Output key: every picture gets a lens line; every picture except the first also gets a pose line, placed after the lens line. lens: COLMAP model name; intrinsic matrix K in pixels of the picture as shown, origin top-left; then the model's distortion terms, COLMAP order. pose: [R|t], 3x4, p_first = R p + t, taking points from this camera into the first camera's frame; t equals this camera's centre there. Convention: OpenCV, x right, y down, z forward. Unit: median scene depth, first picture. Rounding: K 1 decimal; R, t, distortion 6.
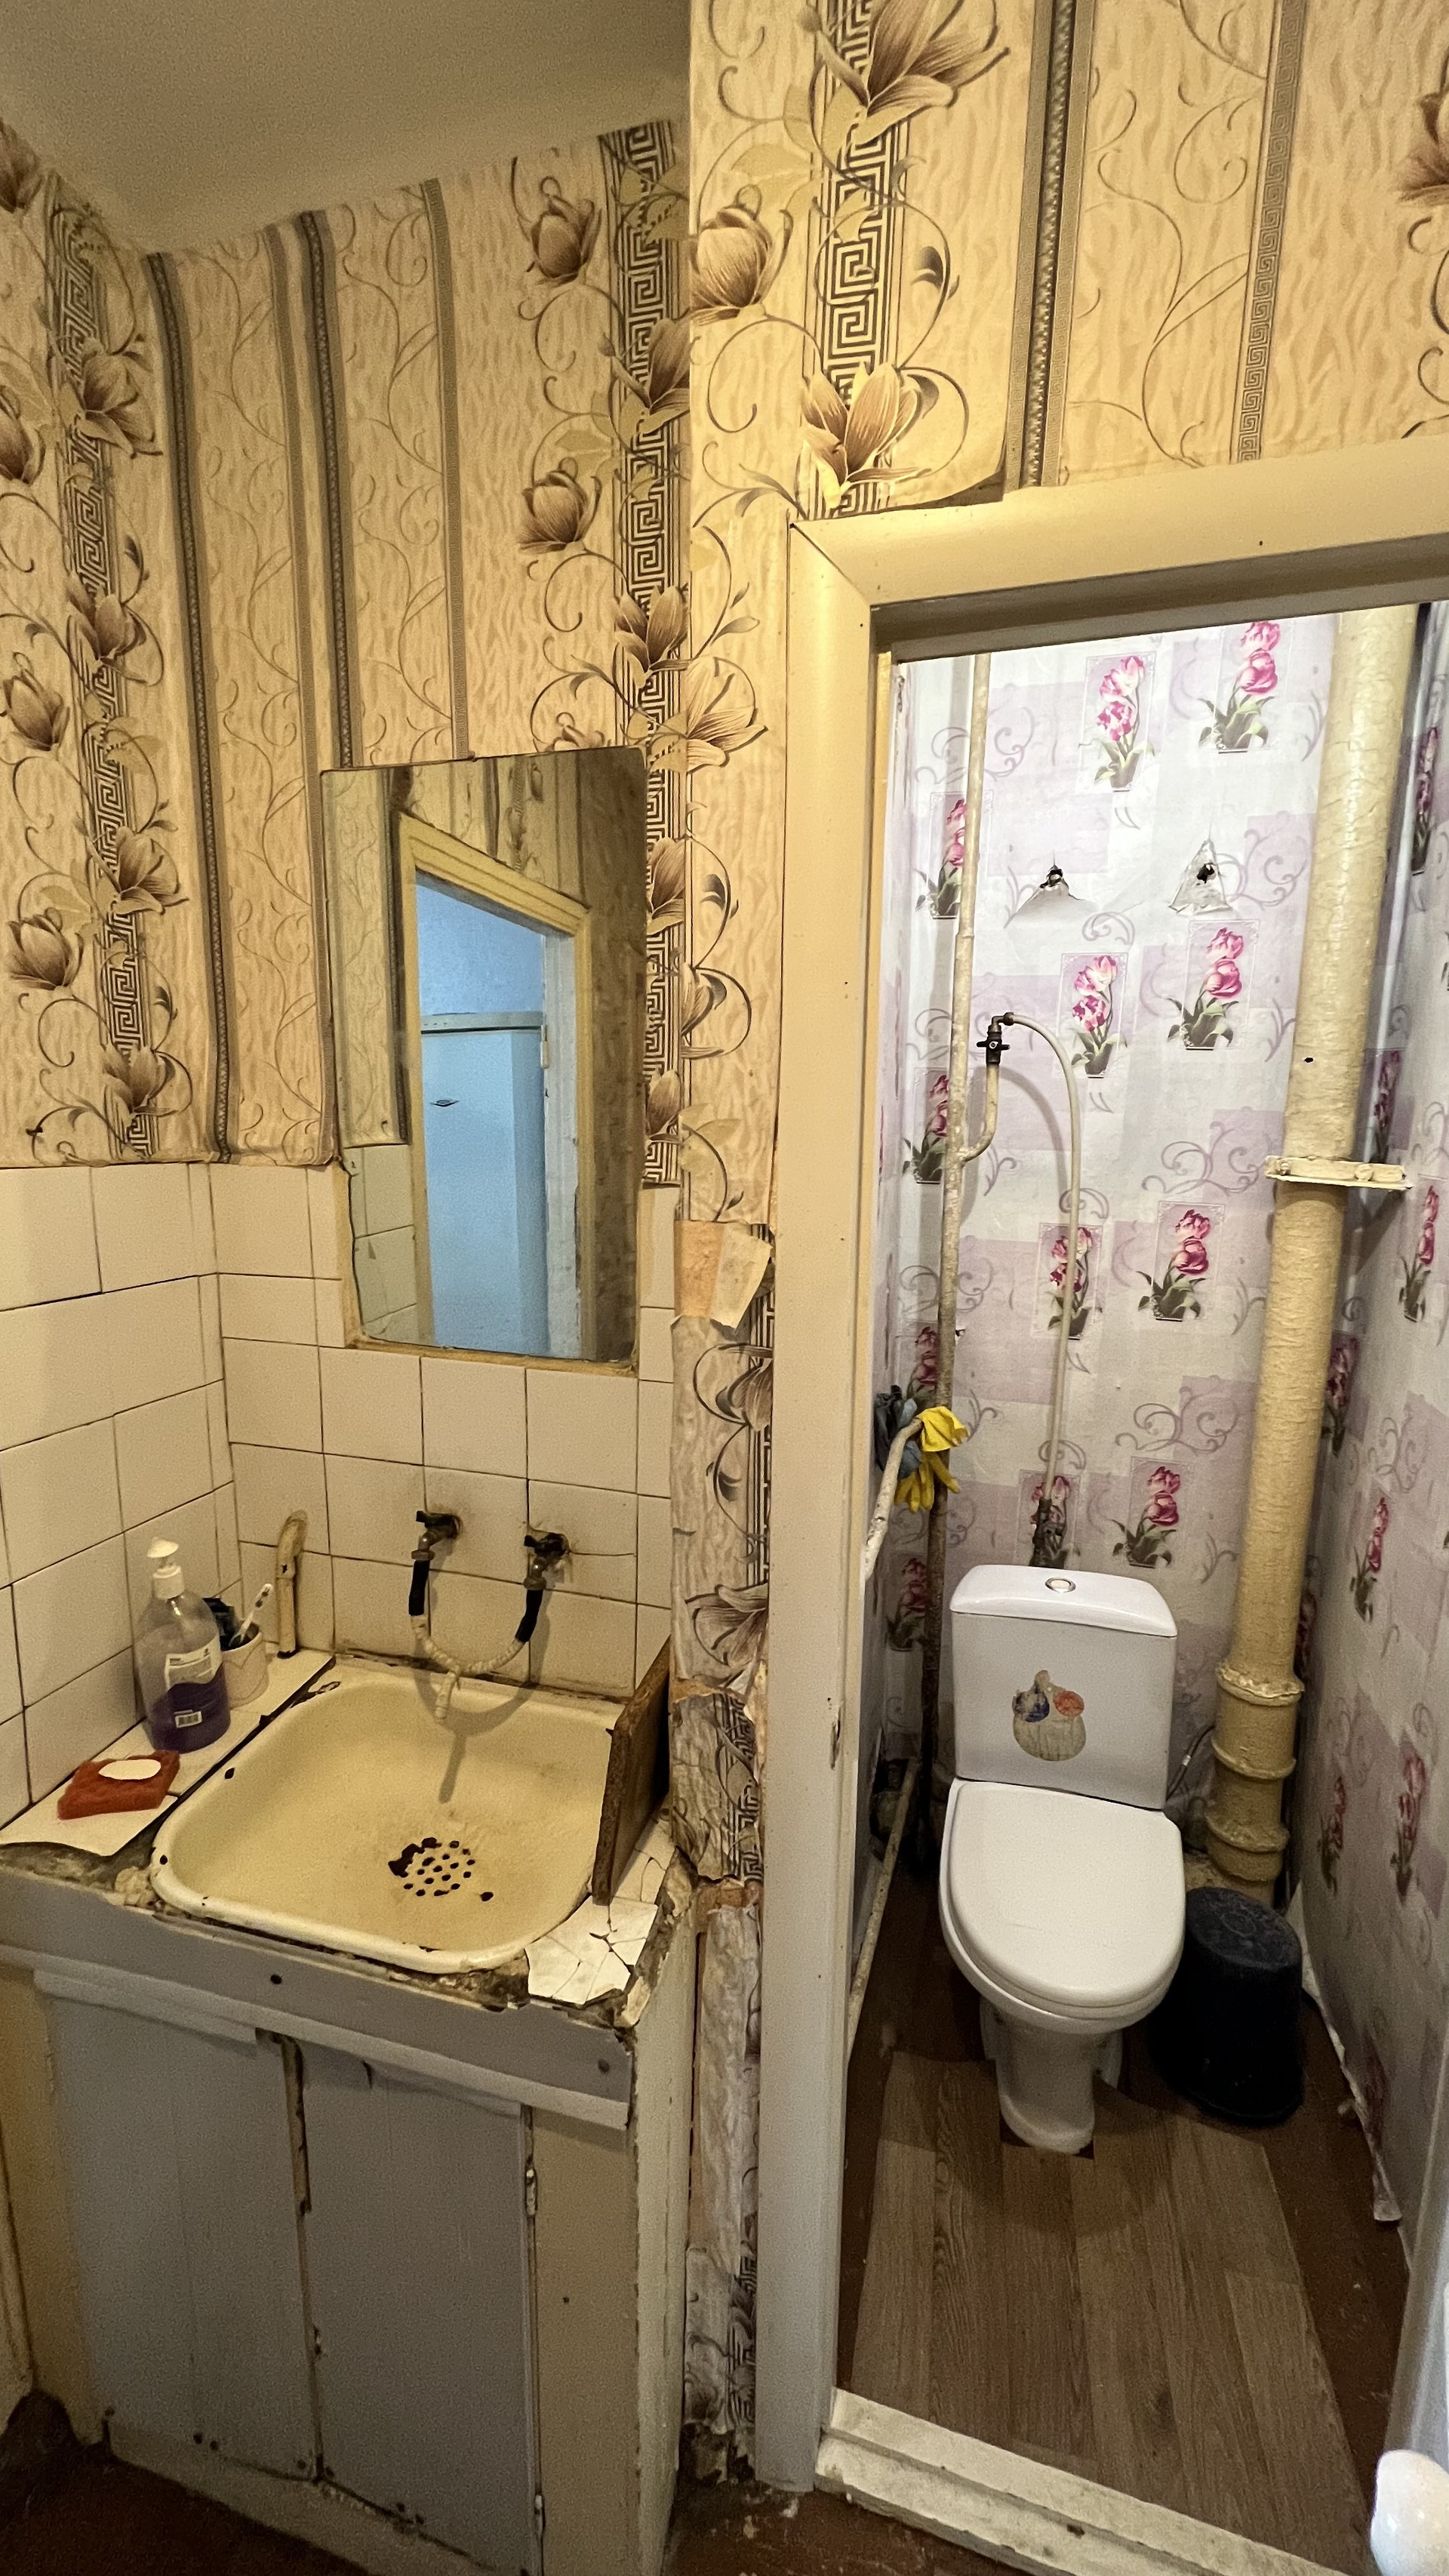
lens RADIAL K [[1024.3, 0, 725.0], [0, 1024.3, 1287.7], [0, 0, 1]] dist [-0.001988, 0.000514]
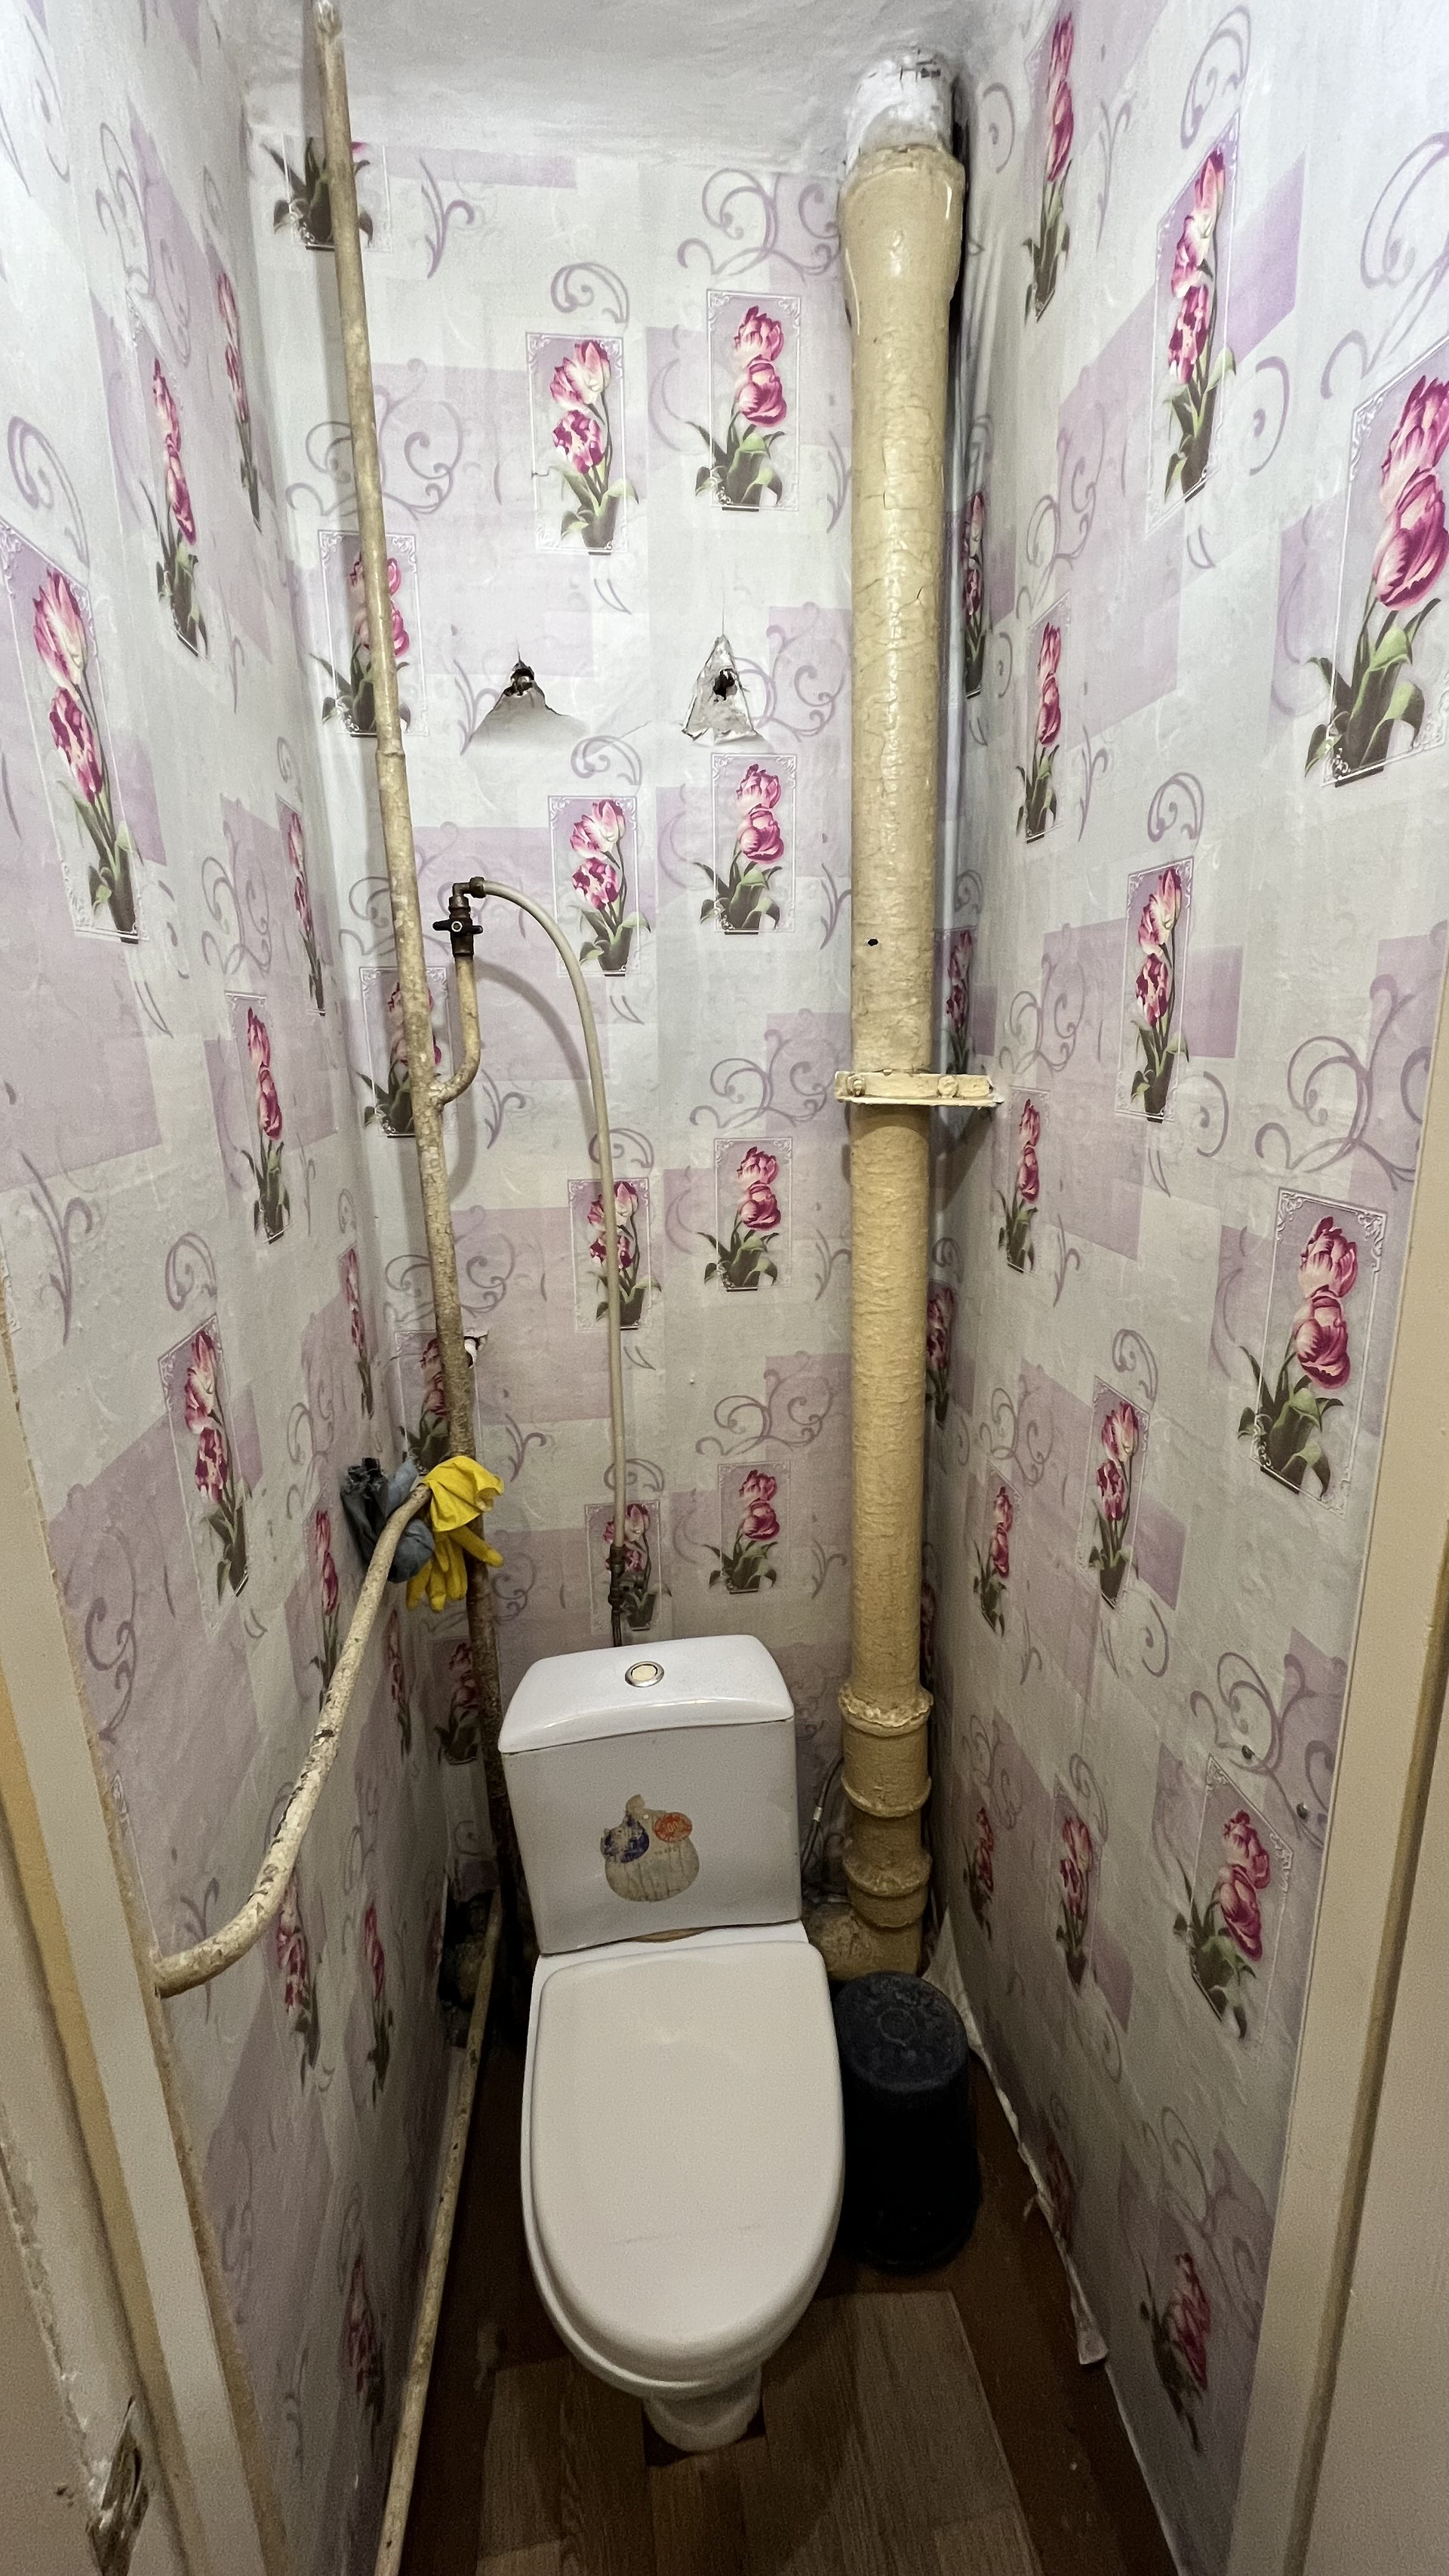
lens RADIAL K [[1024.3, 0, 722.1], [0, 1024.3, 1287.4], [0, 0, 1]] dist [-0.001988, 0.000514]
pose [[0.921027, -0.132540, 0.366254, 0.143746], [0.106252, 0.990155, 0.091121, -0.046403], [-0.374726, -0.045009, 0.926043, 0.304233]]
